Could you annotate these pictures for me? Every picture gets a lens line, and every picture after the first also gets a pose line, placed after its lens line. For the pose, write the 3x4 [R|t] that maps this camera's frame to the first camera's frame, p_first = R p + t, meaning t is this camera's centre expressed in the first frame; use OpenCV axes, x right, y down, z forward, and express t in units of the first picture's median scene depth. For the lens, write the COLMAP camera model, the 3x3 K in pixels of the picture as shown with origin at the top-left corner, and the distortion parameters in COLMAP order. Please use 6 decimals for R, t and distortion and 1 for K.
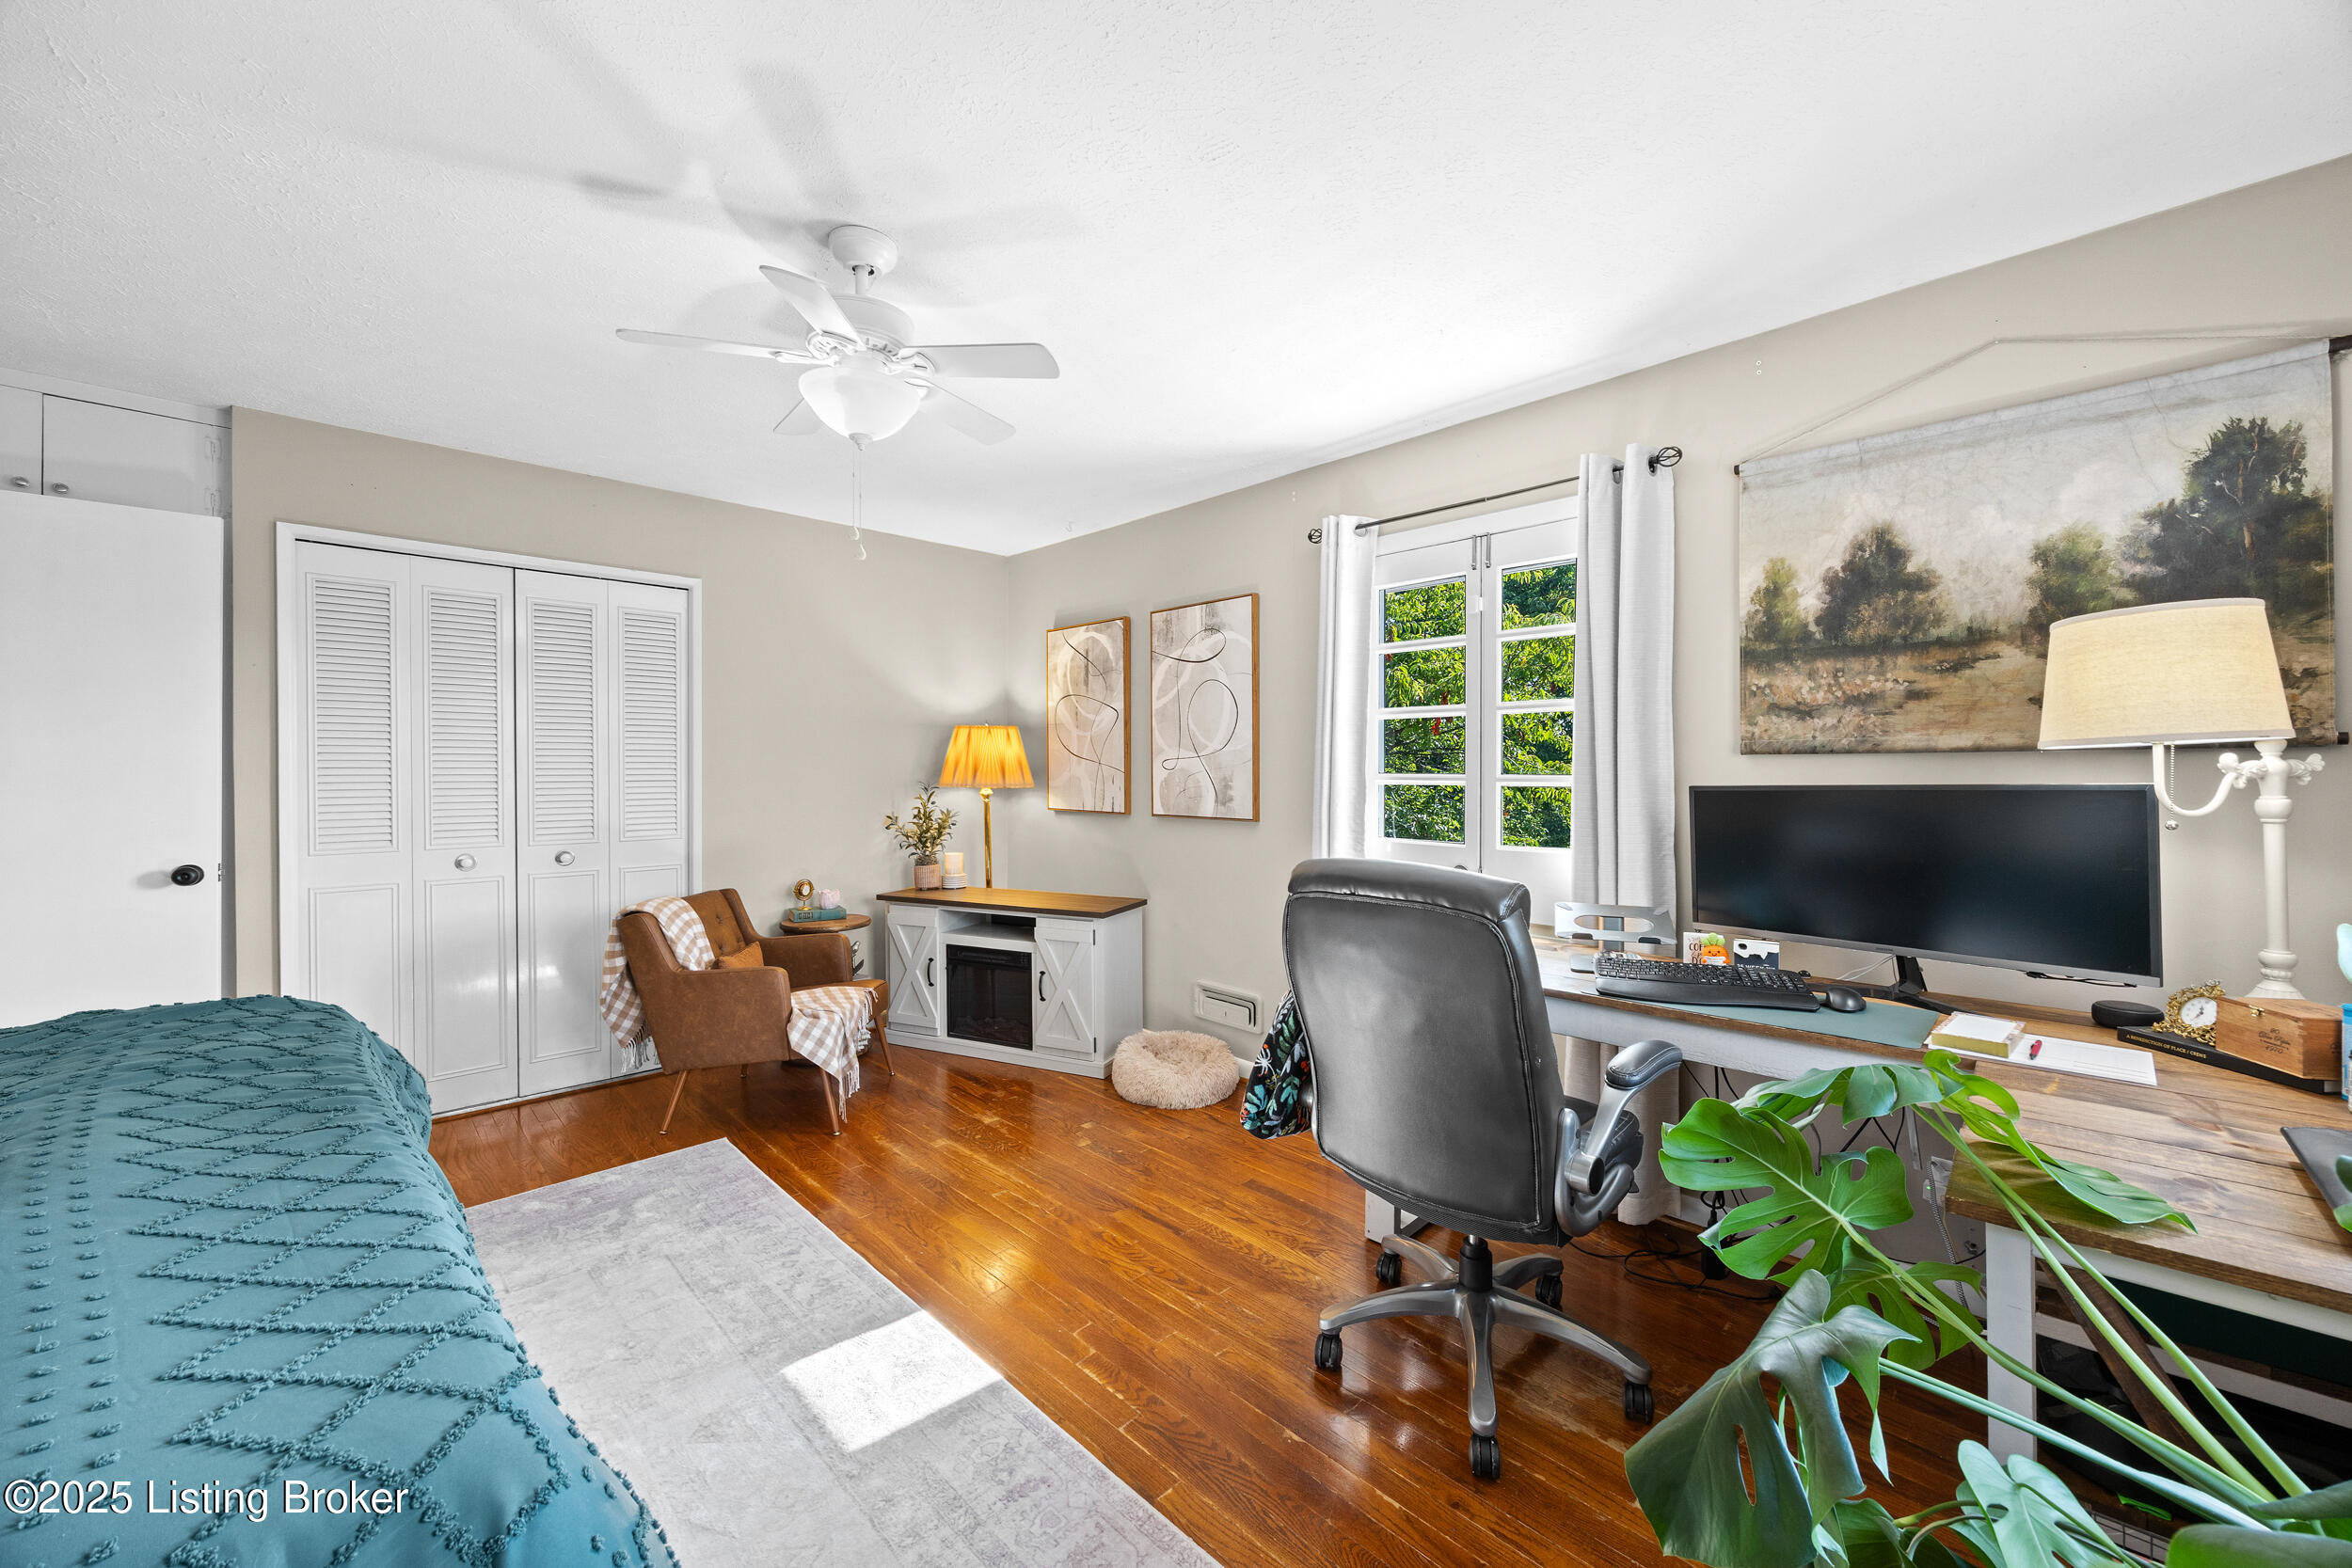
lens RADIAL K [[901.4, 0, 1195.5], [0, 901.4, 772.2], [0, 0, 1]] dist [-0.008811, -0.000023]
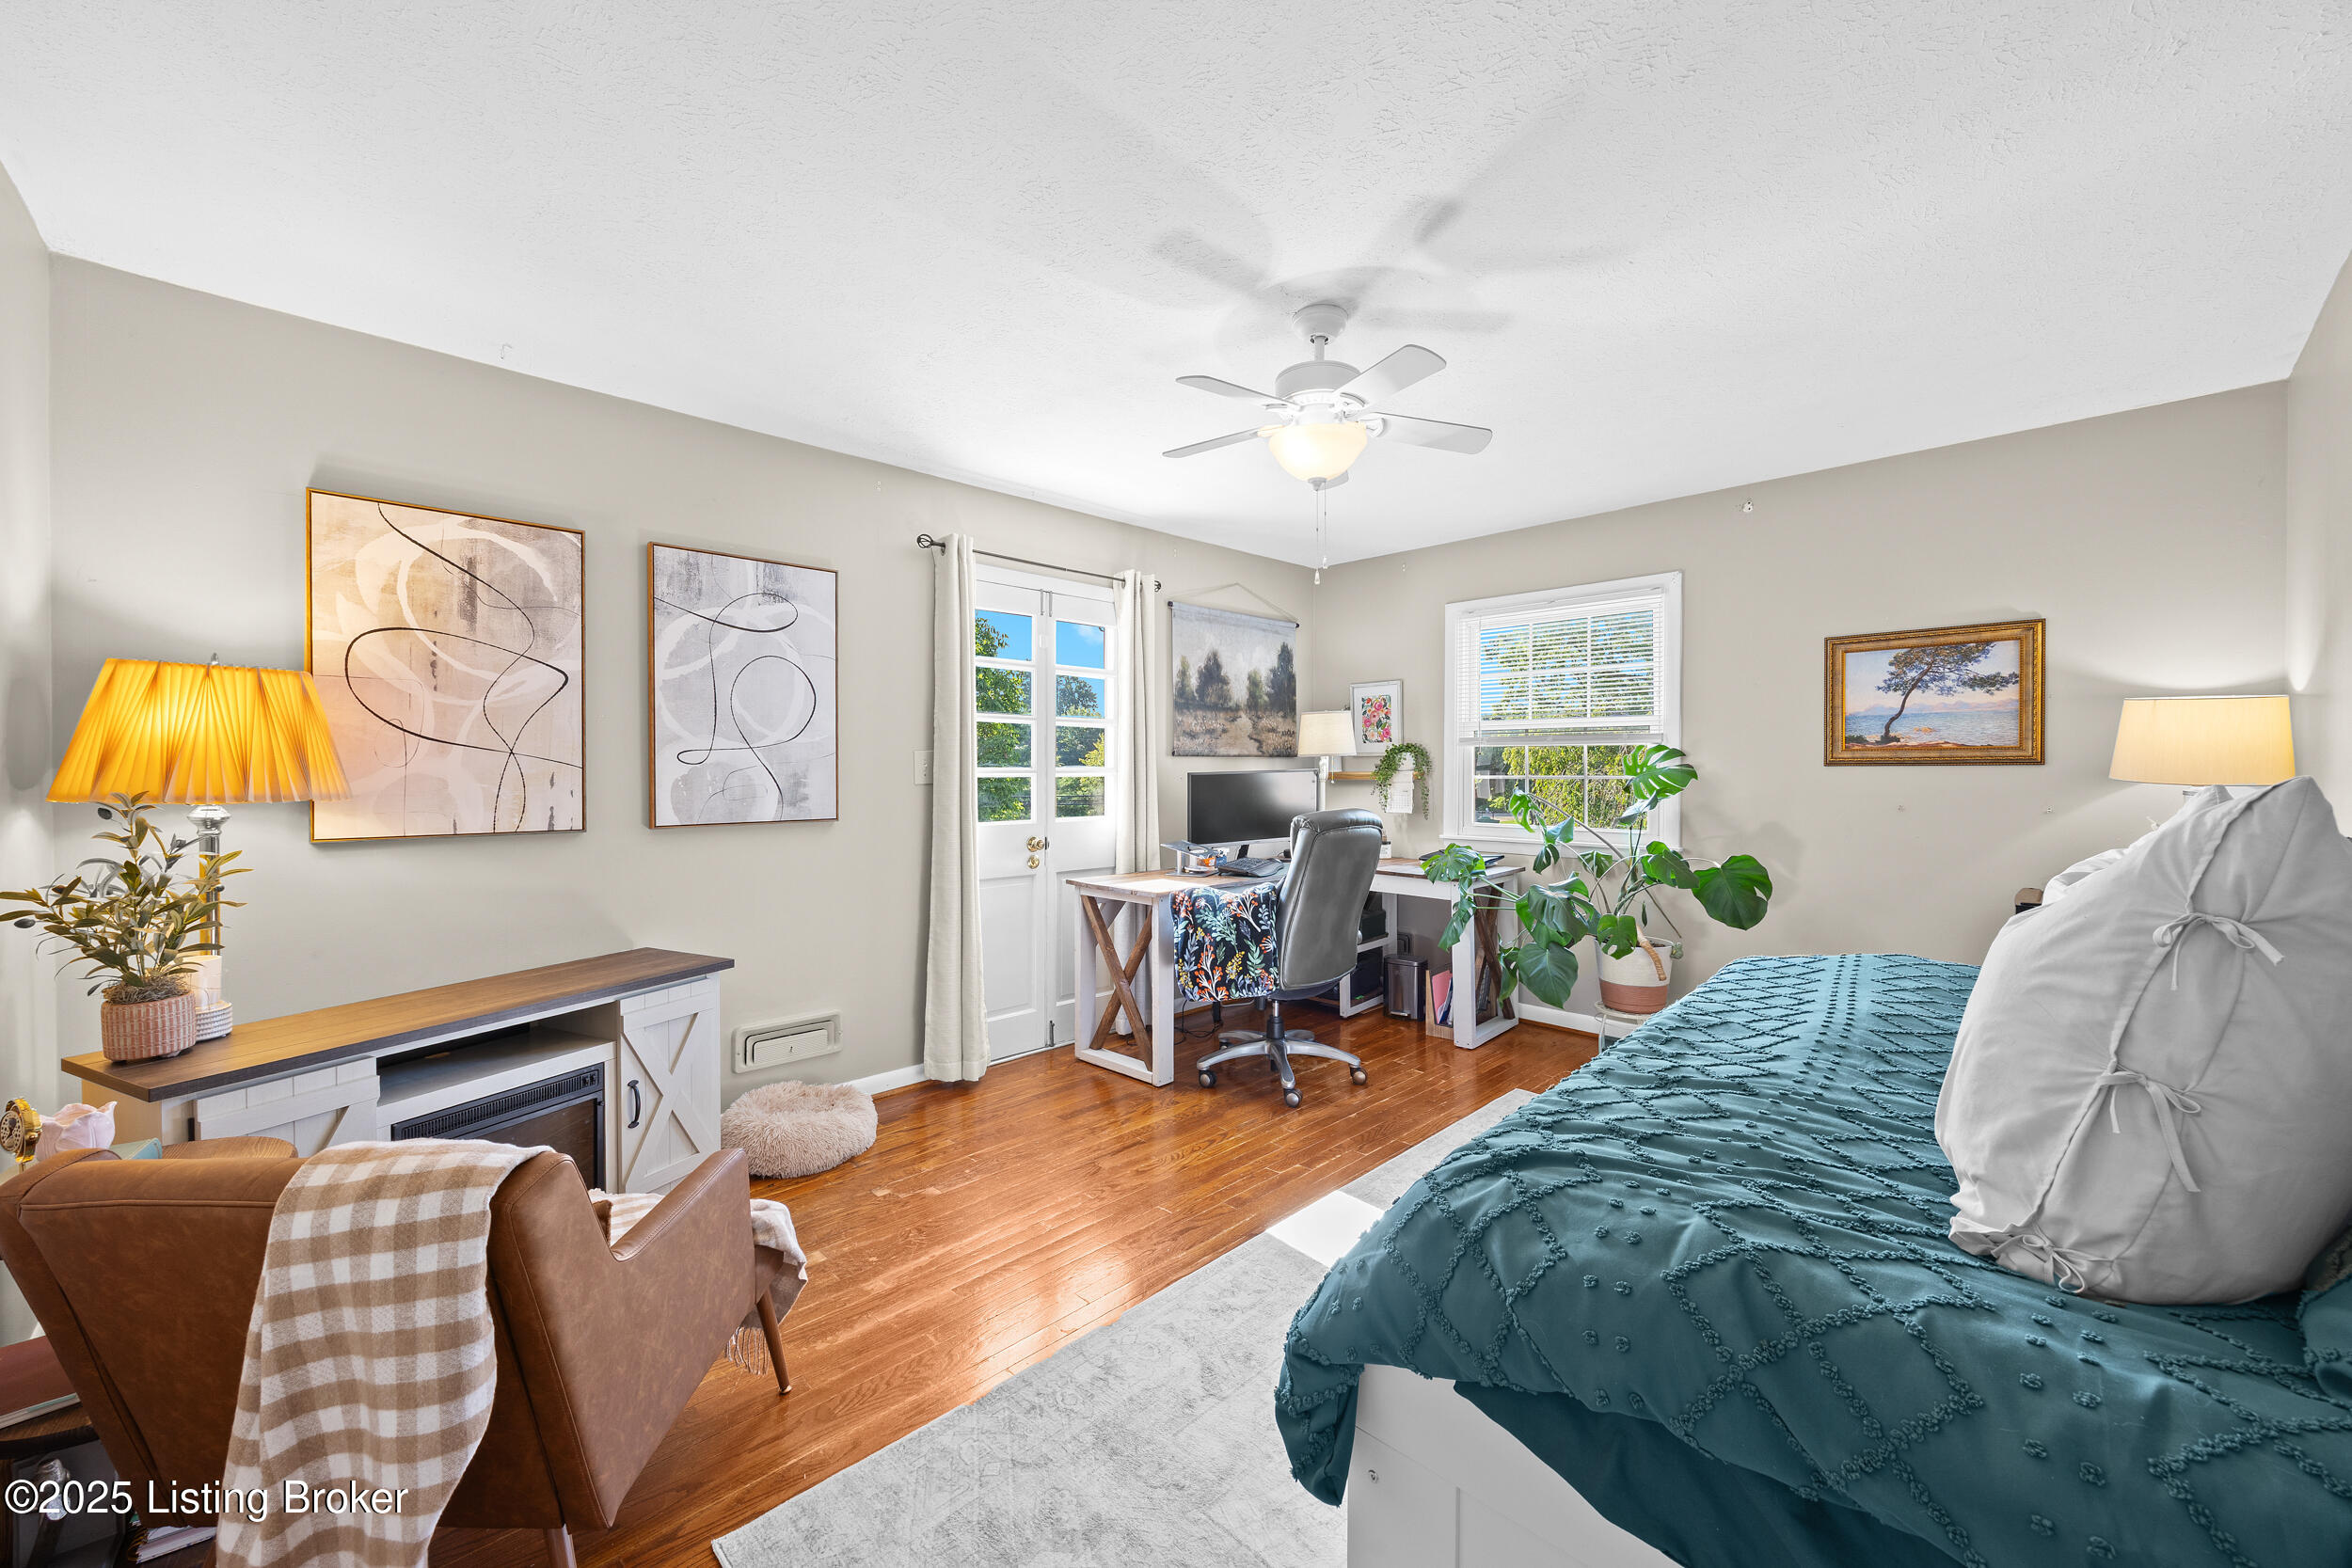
lens RADIAL K [[901.4, 0, 1195.5], [0, 901.4, 772.2], [0, 0, 1]] dist [-0.008811, -0.000023]
pose [[-0.006707, -0.007465, 0.999950, -1.024530], [0.002813, 0.999968, 0.007484, -0.000515], [-0.999974, 0.002863, -0.006686, 0.772490]]
